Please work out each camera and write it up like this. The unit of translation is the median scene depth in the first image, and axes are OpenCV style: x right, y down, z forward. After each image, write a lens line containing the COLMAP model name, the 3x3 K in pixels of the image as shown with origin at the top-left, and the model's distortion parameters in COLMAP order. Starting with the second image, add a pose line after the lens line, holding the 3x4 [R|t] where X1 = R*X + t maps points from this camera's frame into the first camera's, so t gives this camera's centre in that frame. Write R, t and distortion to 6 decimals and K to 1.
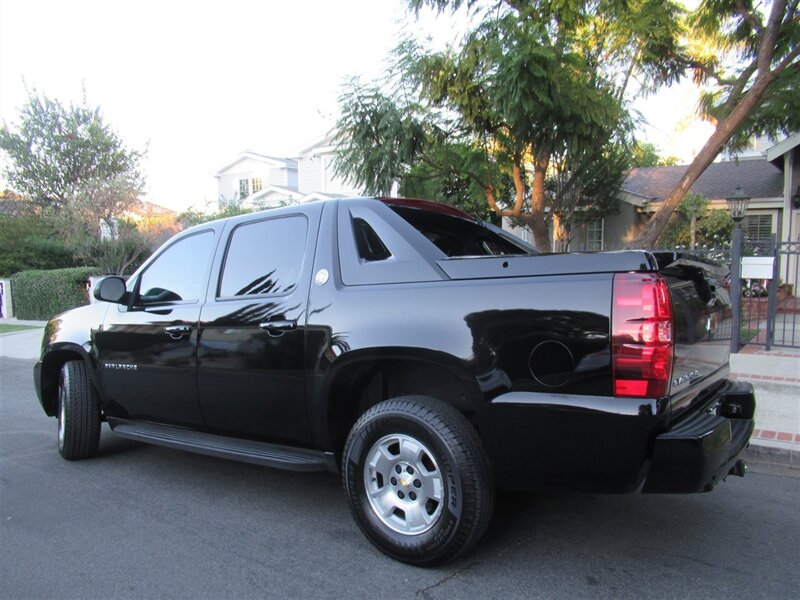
lens RADIAL K [[616.1, 0, 397.8], [0, 616.1, 294.5], [0, 0, 1]] dist [-0.000102, 0.002042]
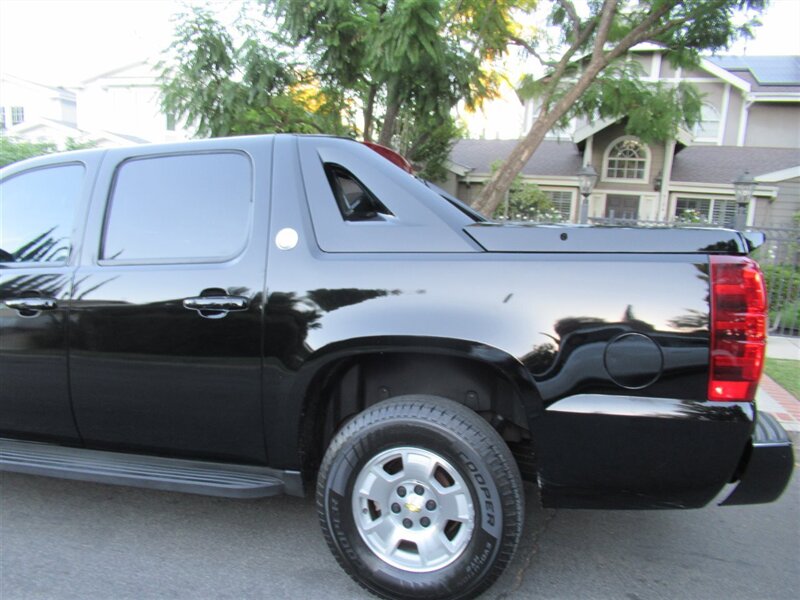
lens RADIAL K [[616.1, 0, 397.8], [0, 616.1, 294.5], [0, 0, 1]] dist [-0.000102, 0.002042]
pose [[0.940609, 0.008663, 0.339381, -0.230379], [-0.030596, 0.997769, 0.059331, -0.010426], [-0.338110, -0.066191, 0.938776, 0.235556]]
